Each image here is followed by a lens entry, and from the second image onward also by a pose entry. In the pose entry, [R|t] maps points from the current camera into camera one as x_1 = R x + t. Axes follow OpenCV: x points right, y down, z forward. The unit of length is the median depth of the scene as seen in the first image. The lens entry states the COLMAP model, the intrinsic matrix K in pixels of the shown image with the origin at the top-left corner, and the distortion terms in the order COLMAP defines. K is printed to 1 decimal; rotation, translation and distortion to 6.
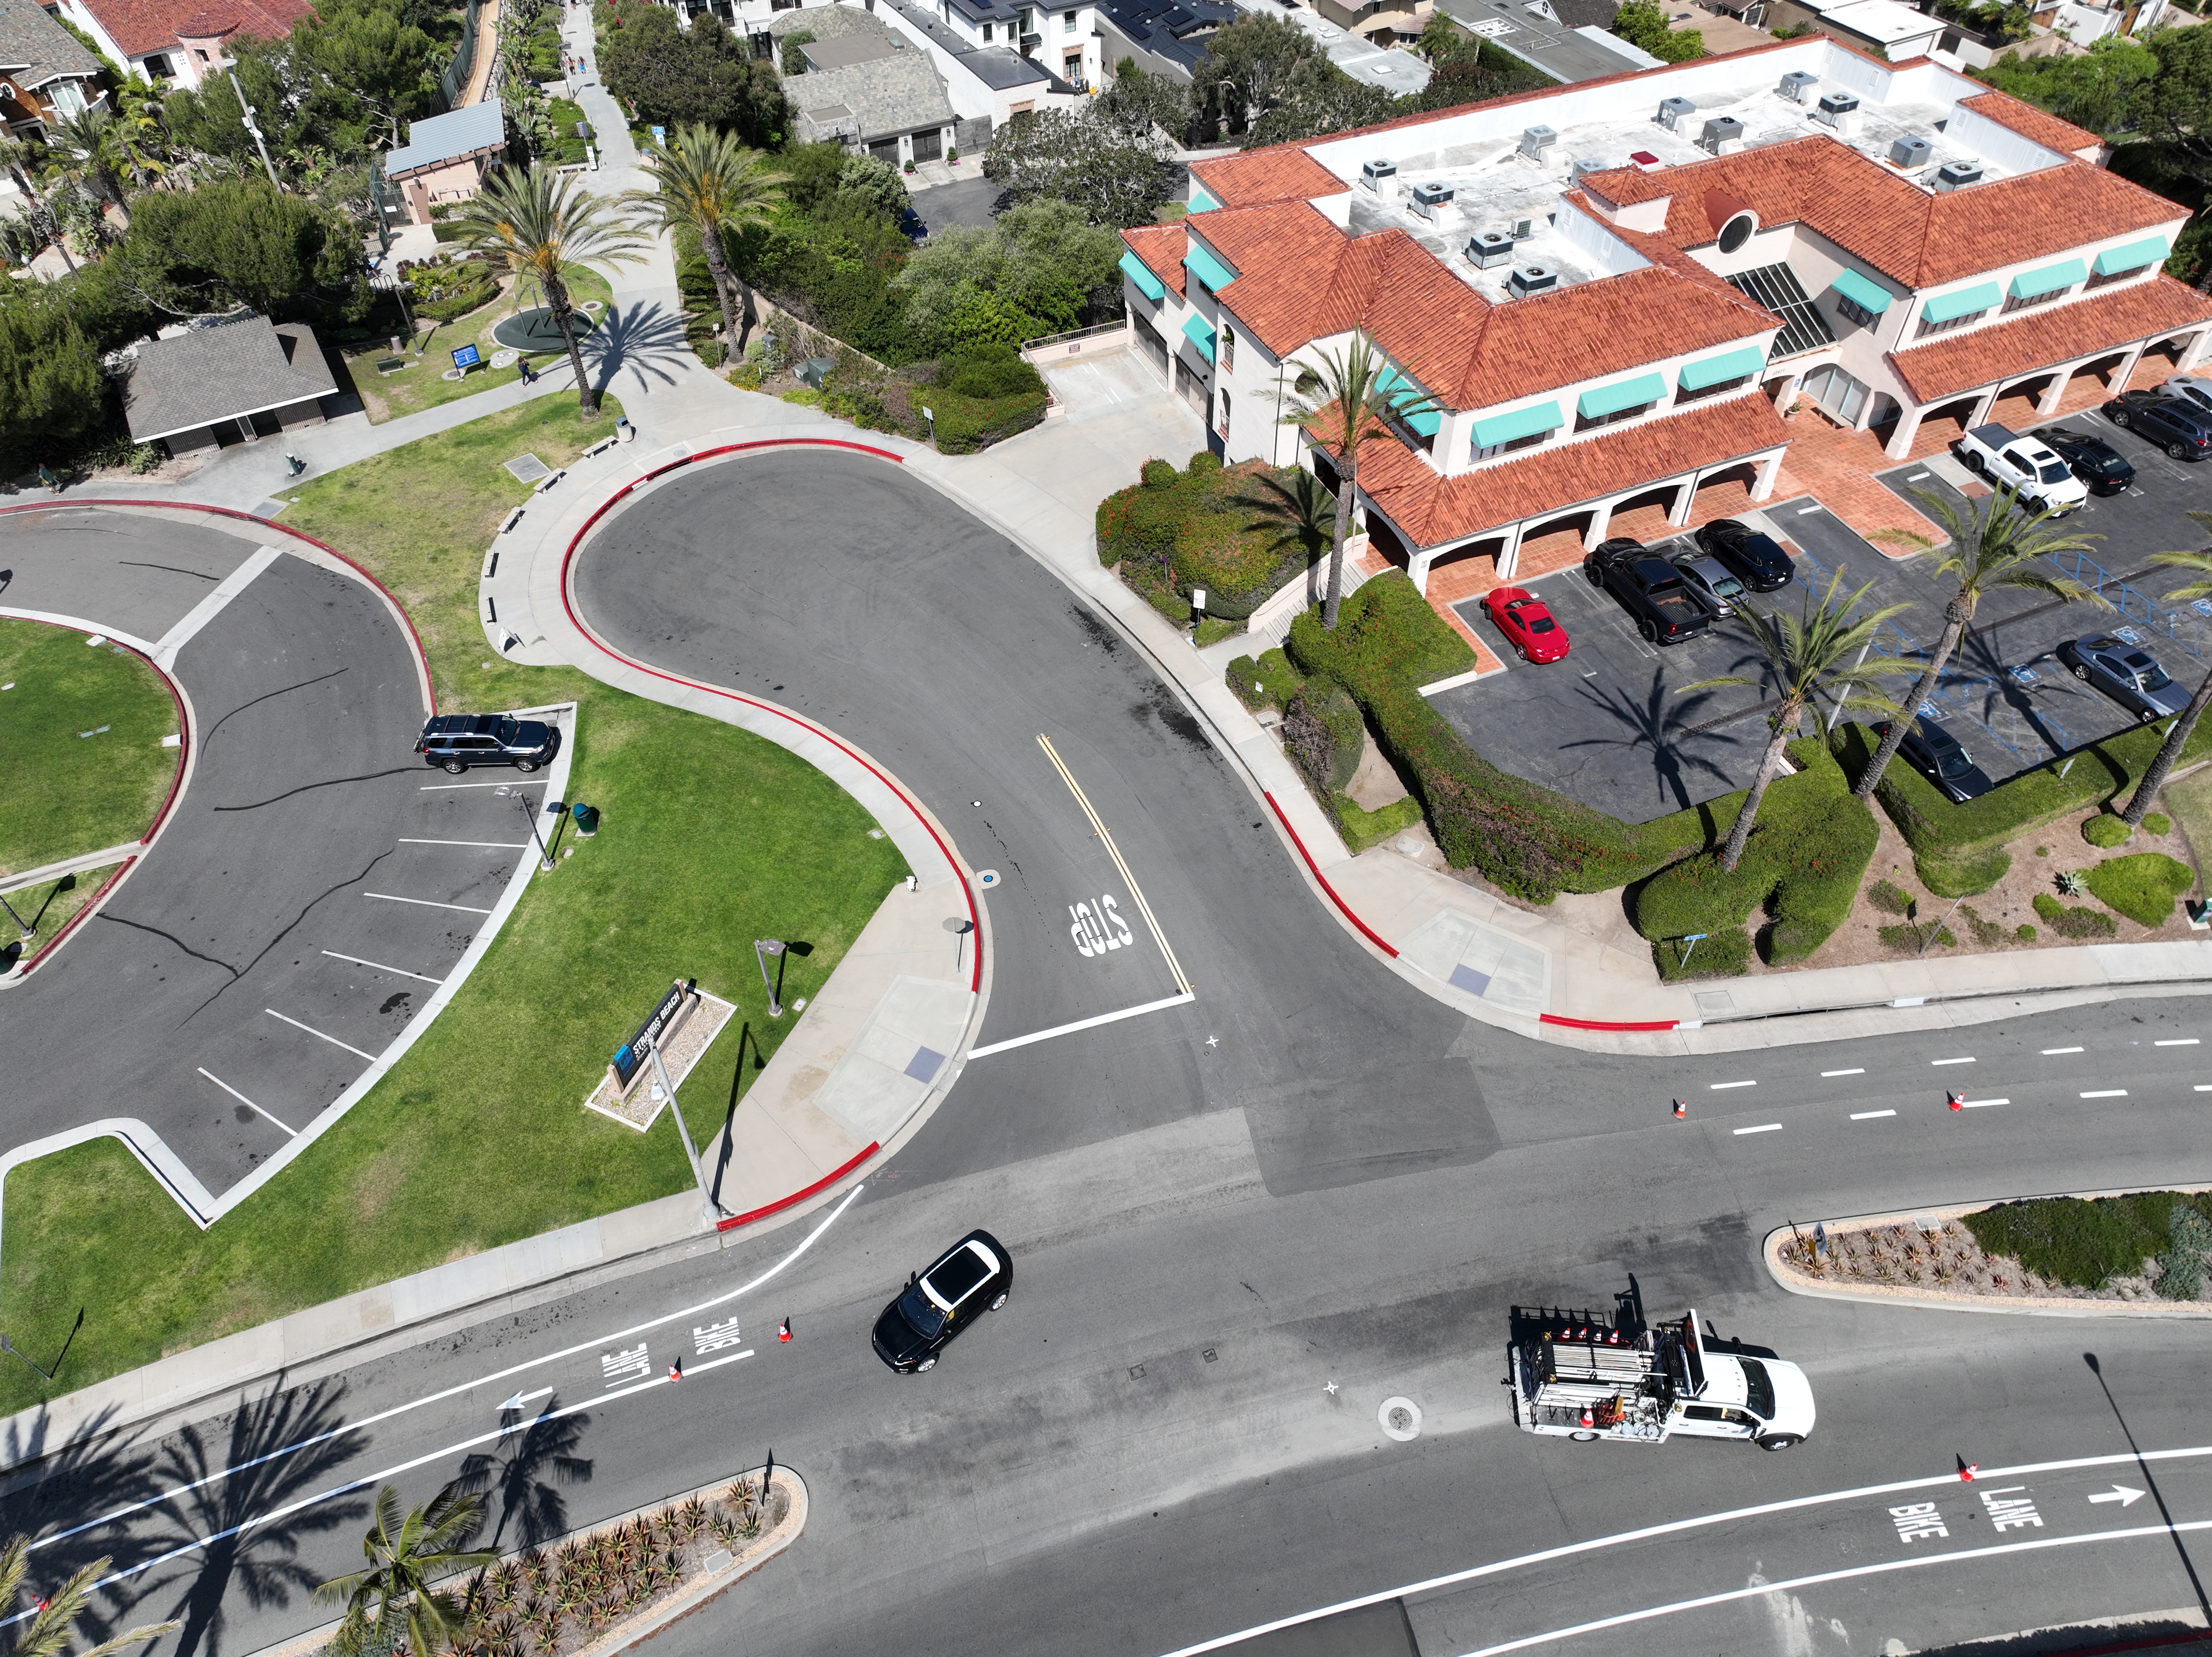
lens RADIAL K [[1540.6, 0, 1106.0], [0, 1540.6, 828.5], [0, 0, 1]] dist [-0.000093, 0.012577]
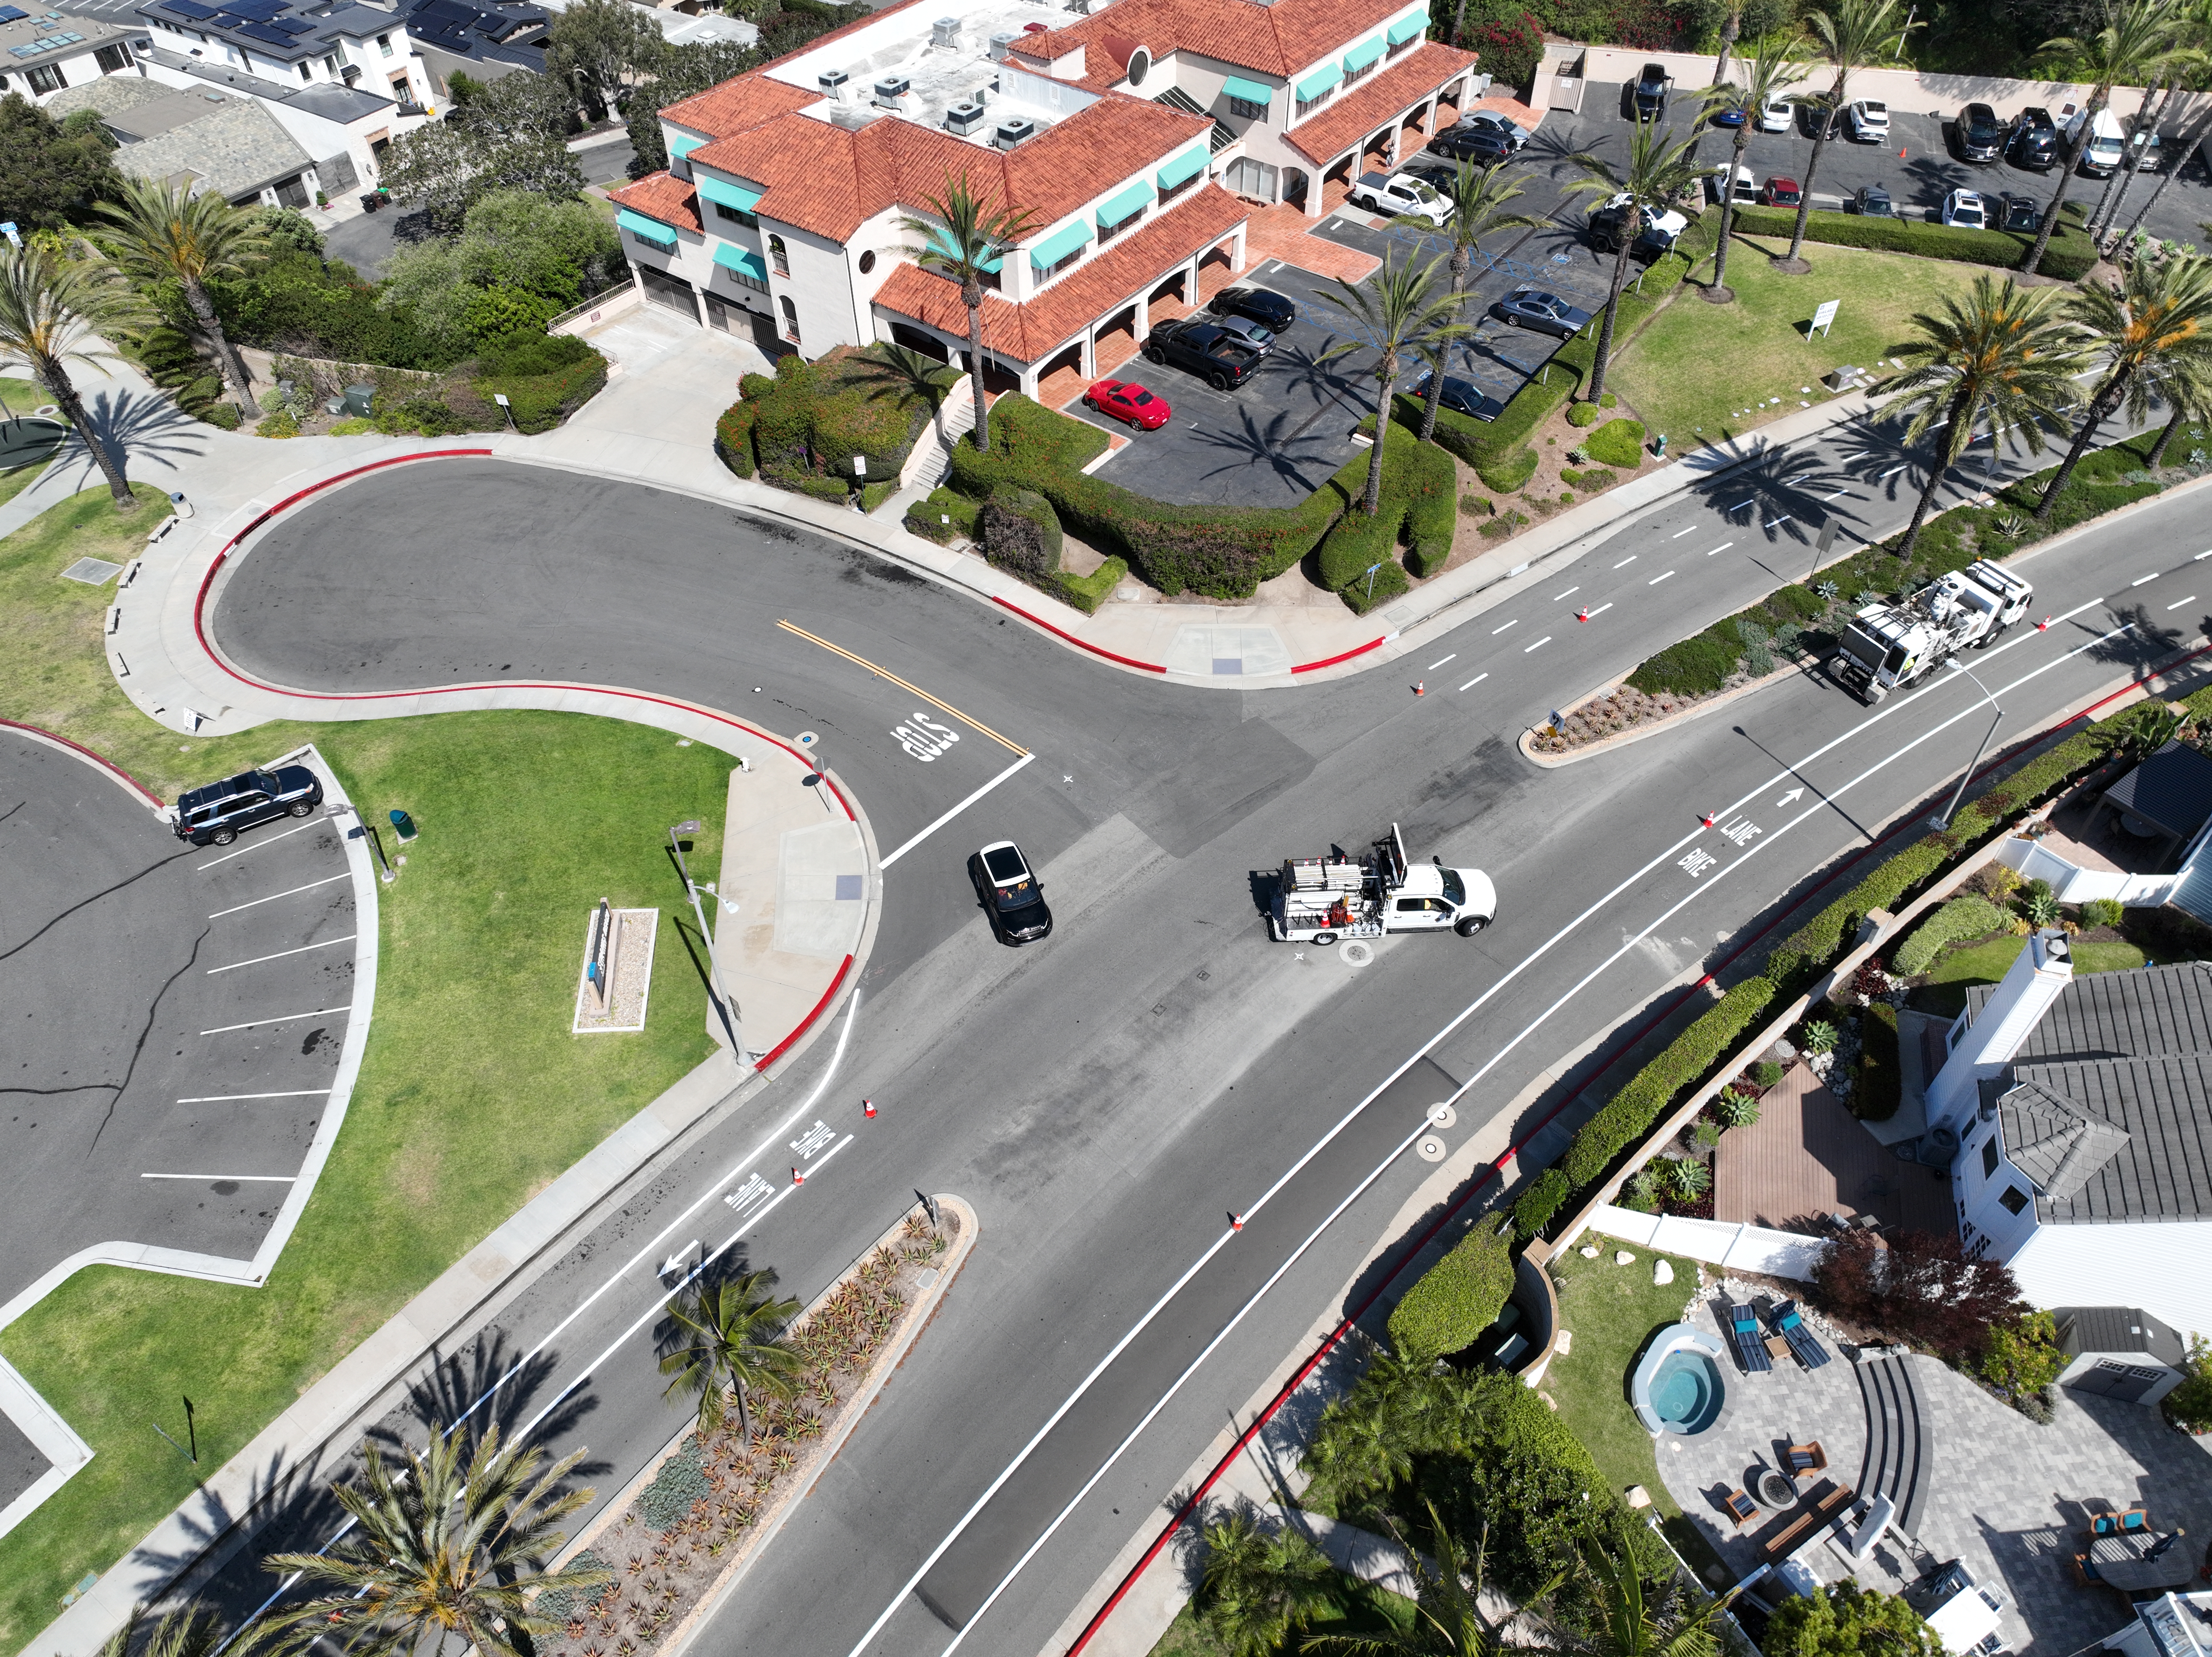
lens RADIAL K [[1540.6, 0, 1106.0], [0, 1540.6, 828.5], [0, 0, 1]] dist [-0.000093, 0.012577]
pose [[0.871364, -0.360260, 0.333073, -0.253379], [0.361765, 0.930346, 0.059858, 0.093553], [-0.331437, 0.068336, 0.940999, -0.086970]]
